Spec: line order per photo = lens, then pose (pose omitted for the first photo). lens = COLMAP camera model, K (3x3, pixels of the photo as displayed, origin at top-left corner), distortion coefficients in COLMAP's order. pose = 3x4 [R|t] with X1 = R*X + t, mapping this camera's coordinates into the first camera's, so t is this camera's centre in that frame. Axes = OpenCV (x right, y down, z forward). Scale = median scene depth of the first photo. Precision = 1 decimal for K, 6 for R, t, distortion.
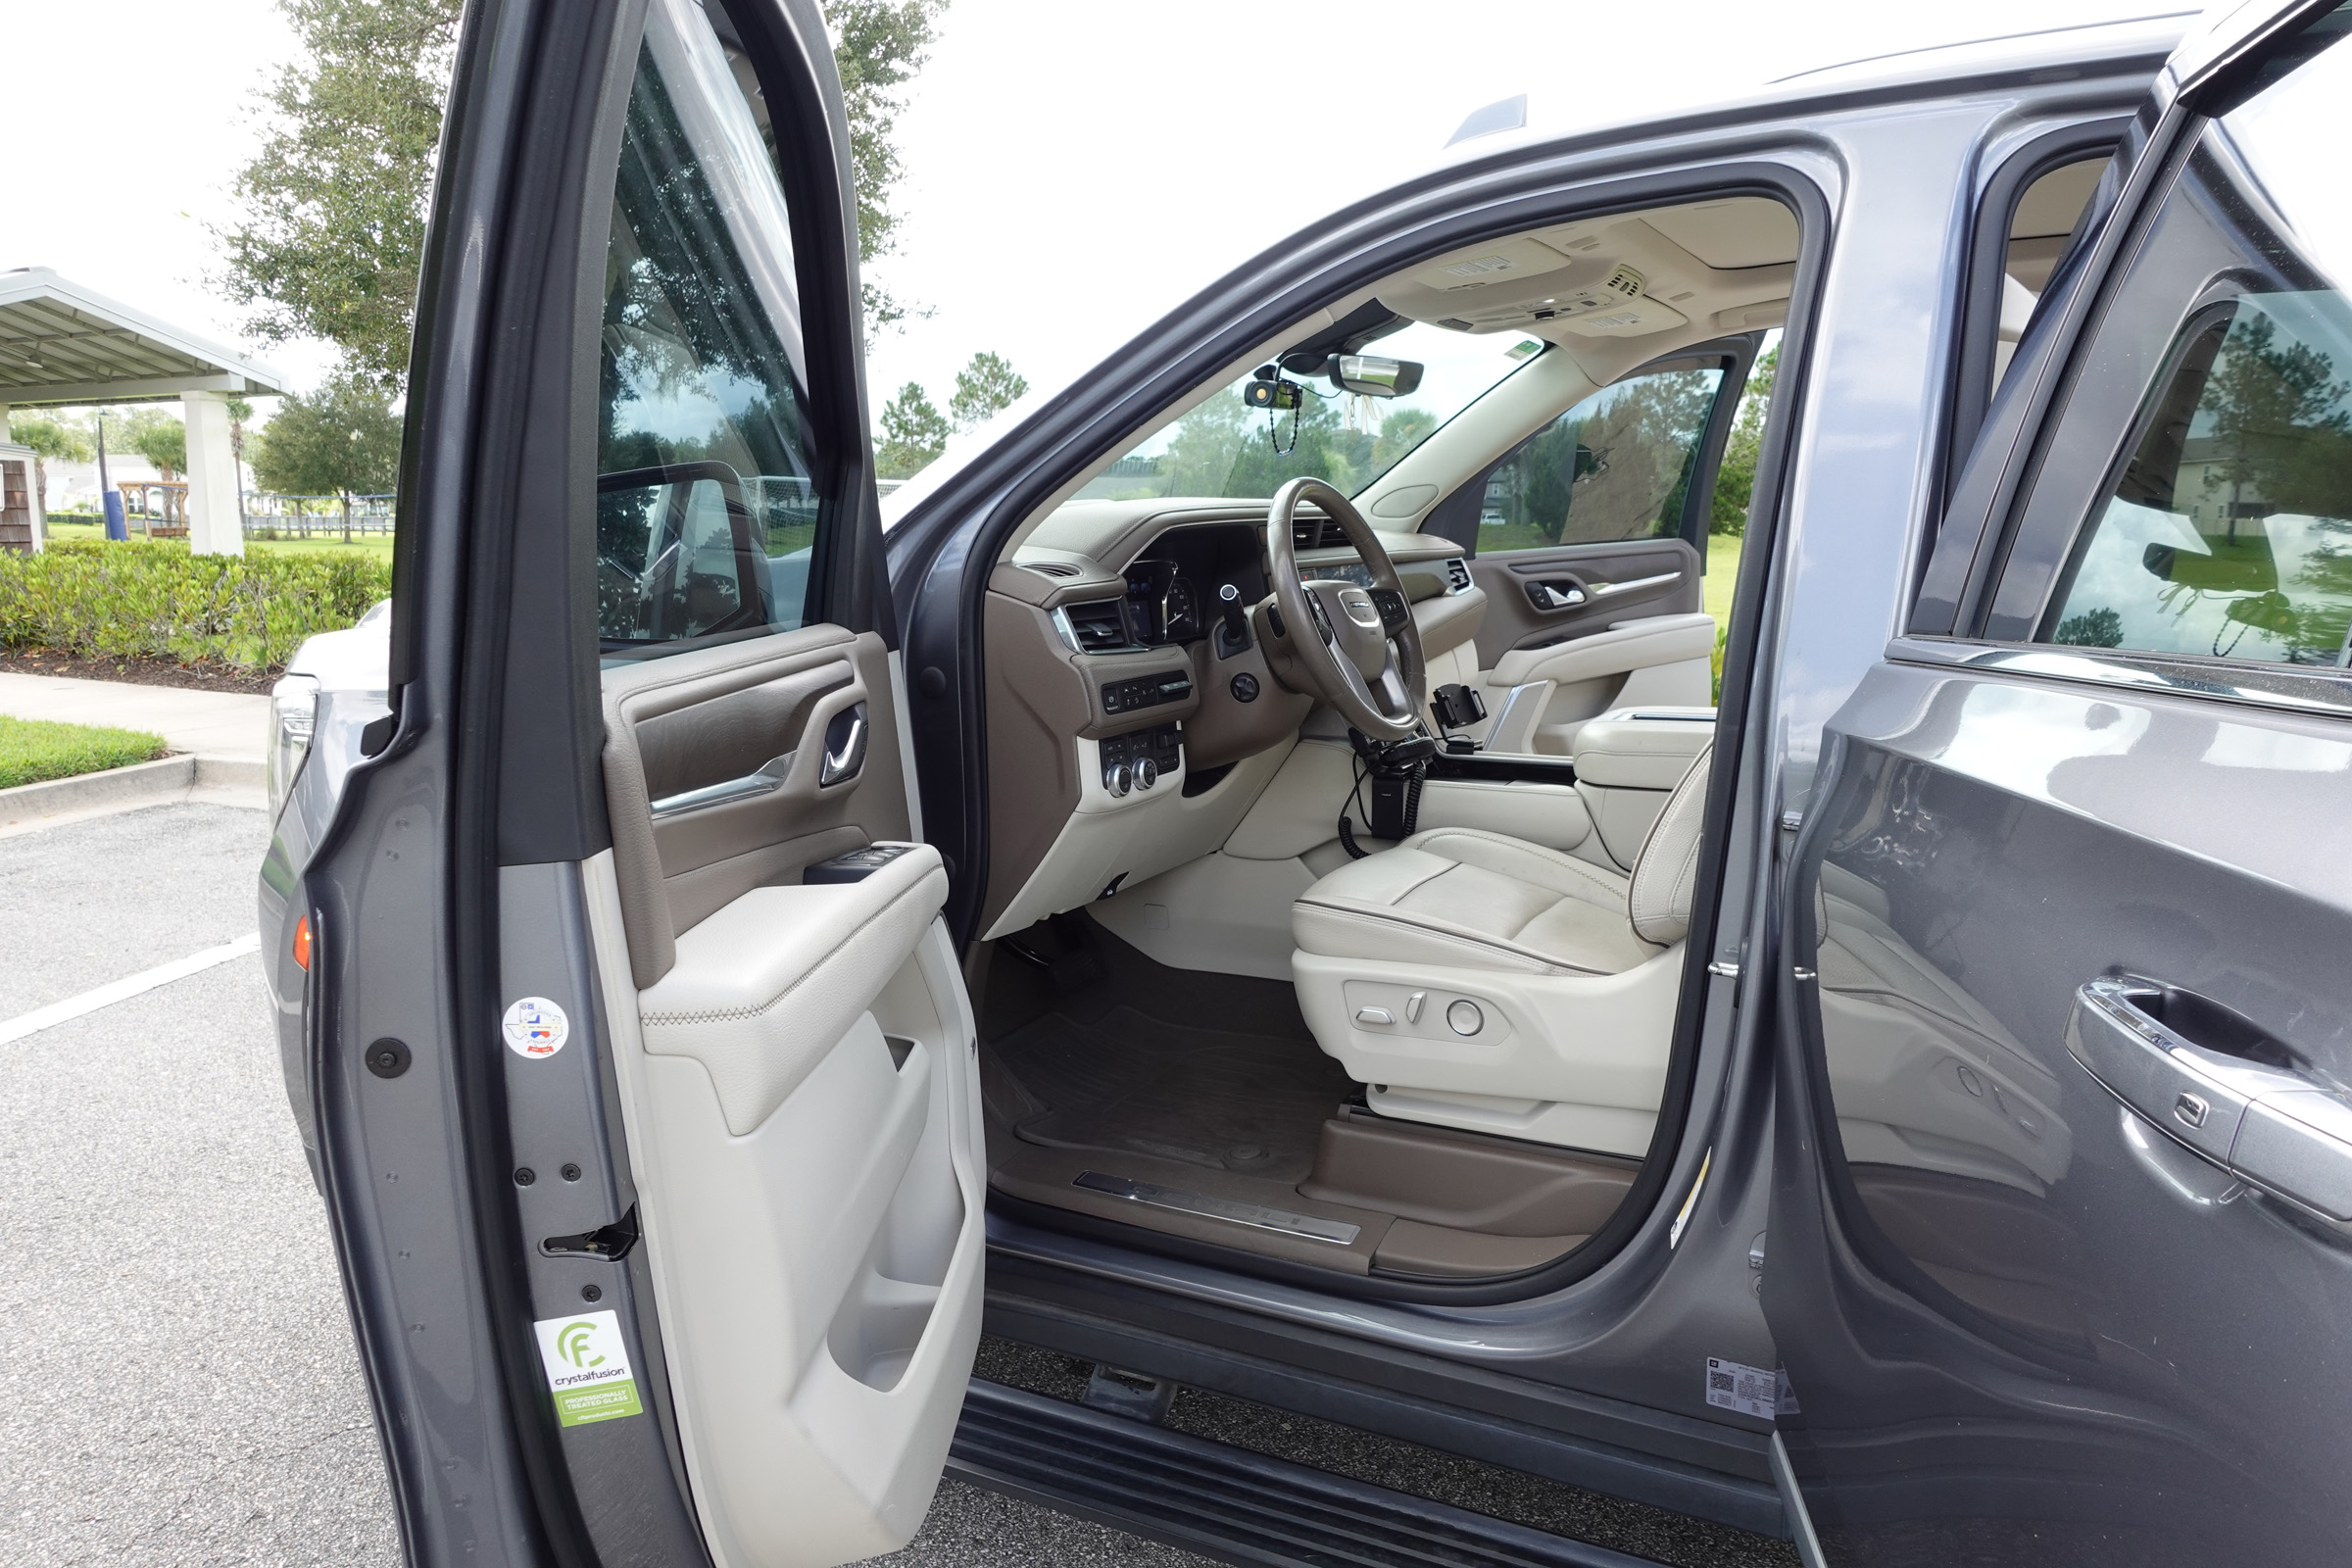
lens RADIAL K [[1626.6, 0, 1165.5], [0, 1626.6, 772.1], [0, 0, 1]] dist [0.016771, -0.011824]
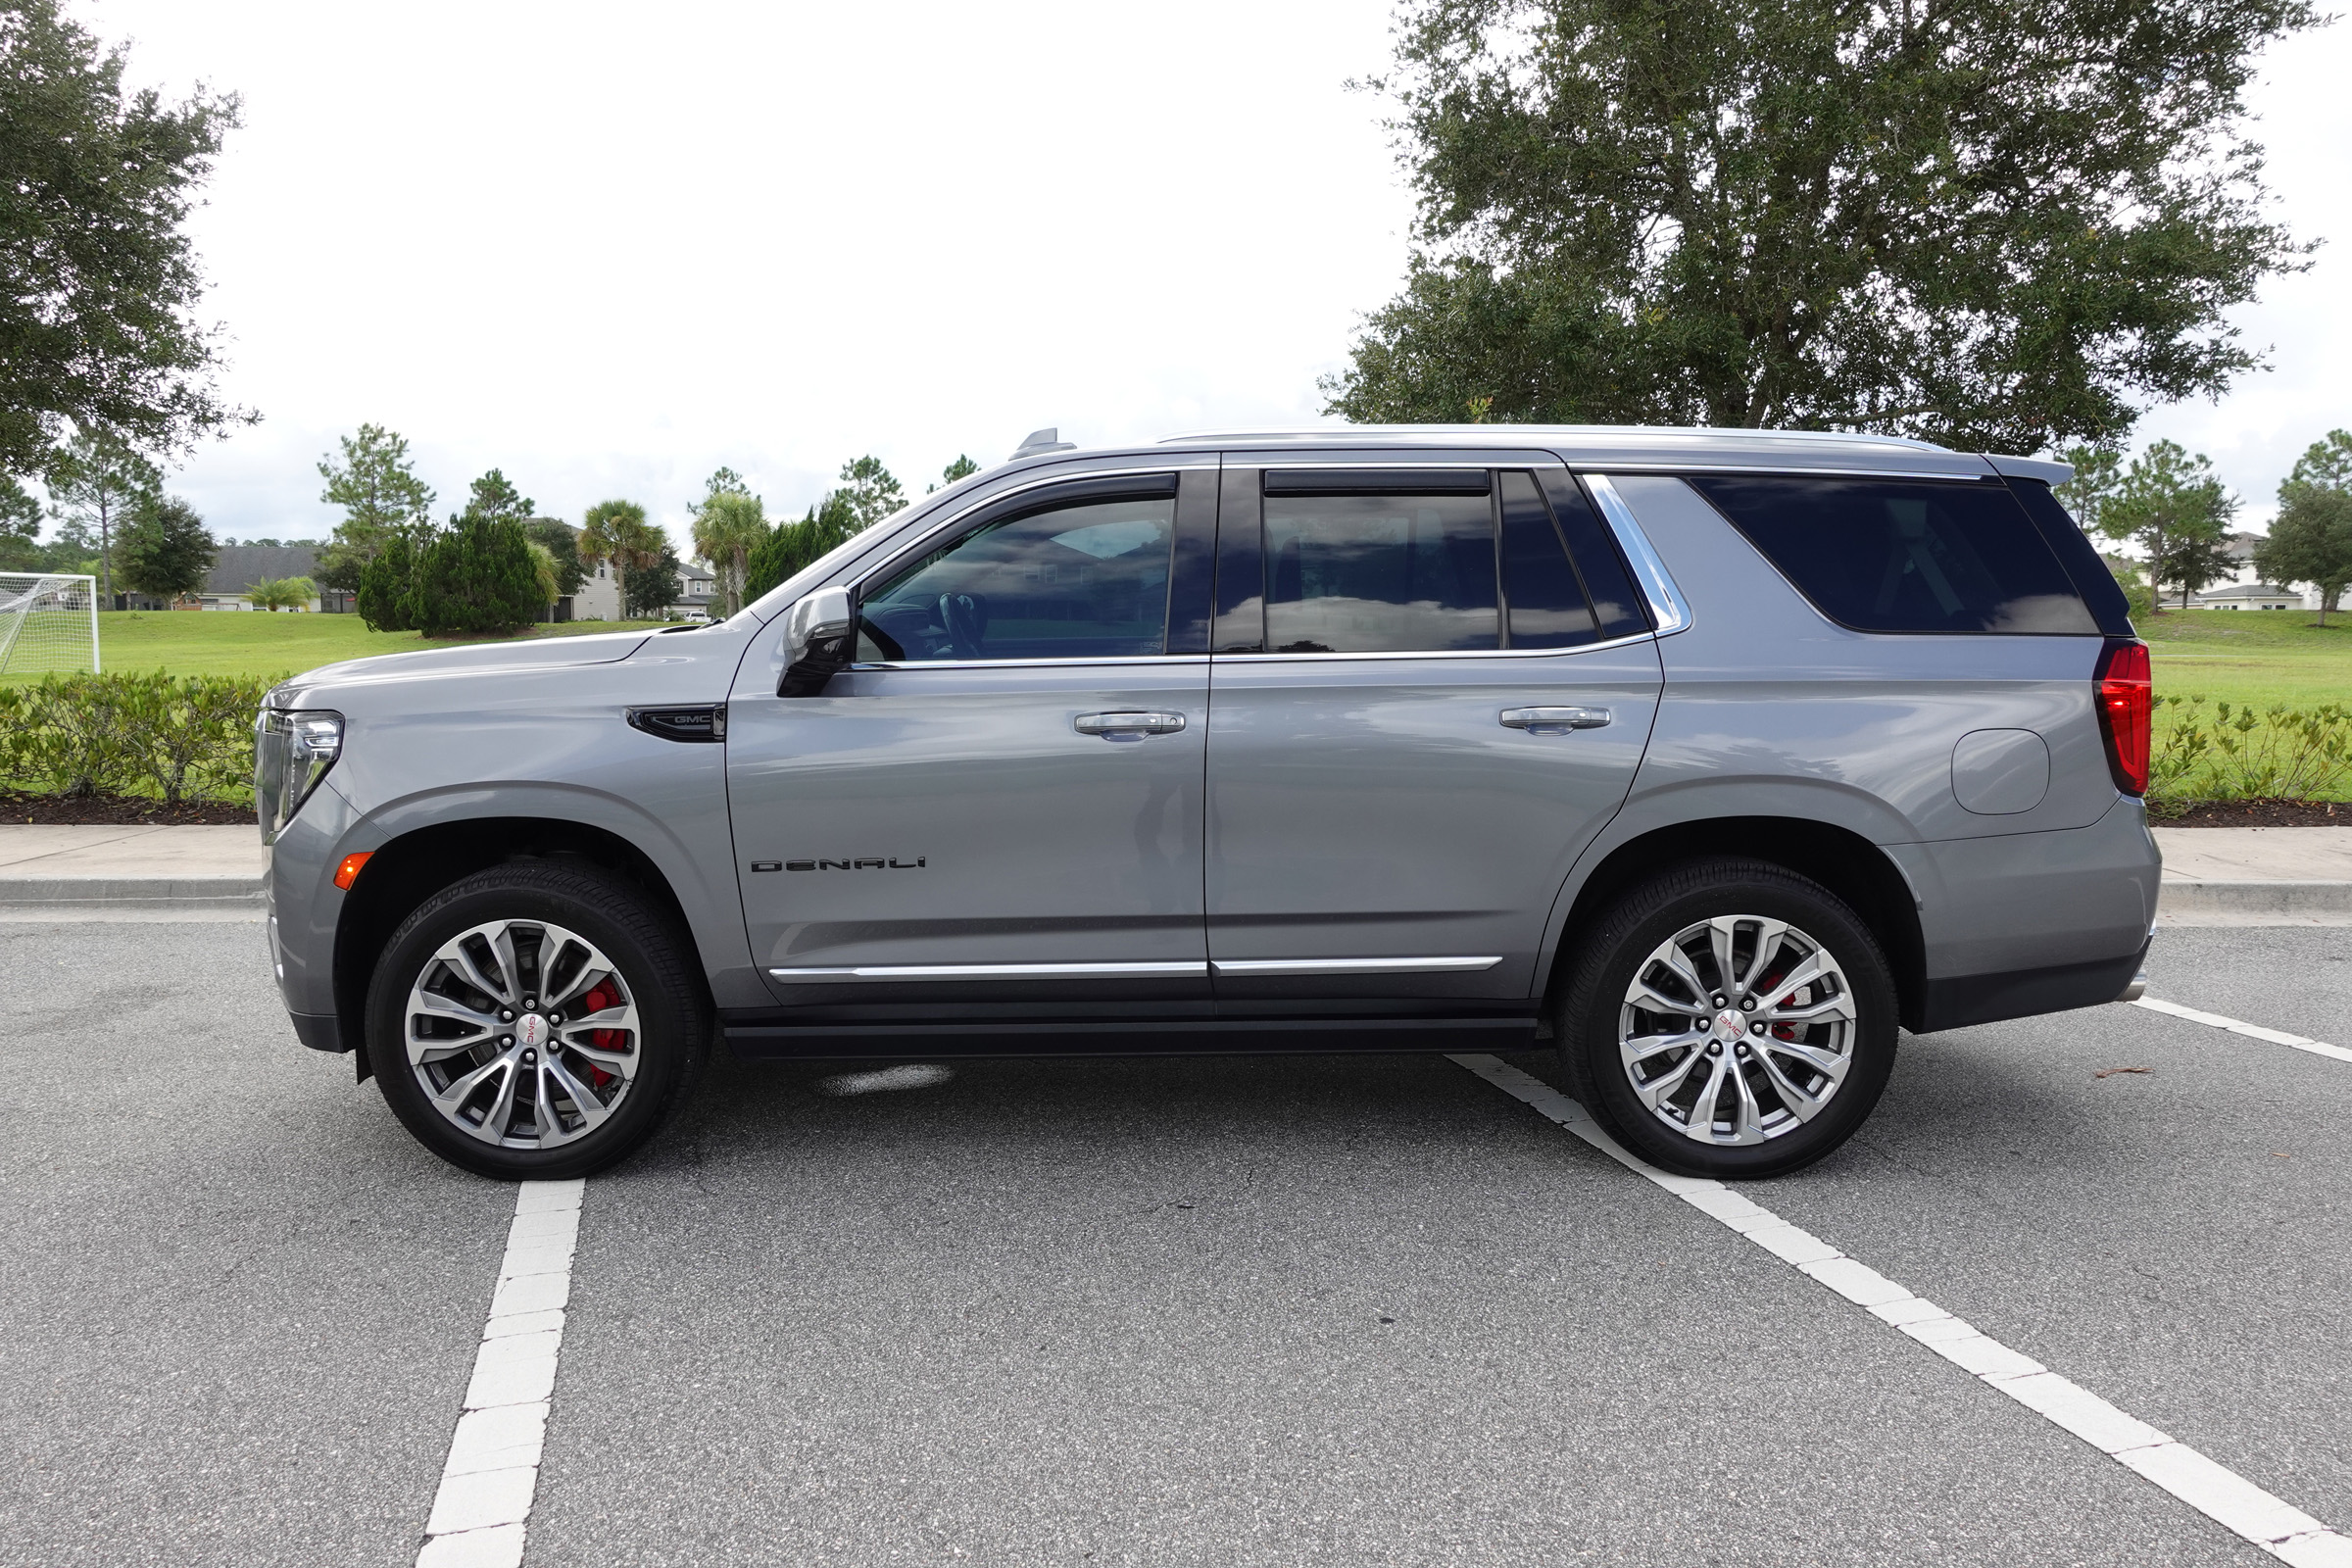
lens RADIAL K [[1626.6, 0, 1139.1], [0, 1626.6, 756.0], [0, 0, 1]] dist [0.016771, -0.011824]
pose [[0.890302, -0.046454, 0.452994, -0.635645], [0.075867, 0.996011, -0.046966, 0.139038], [-0.449006, 0.076181, 0.890275, -0.926907]]
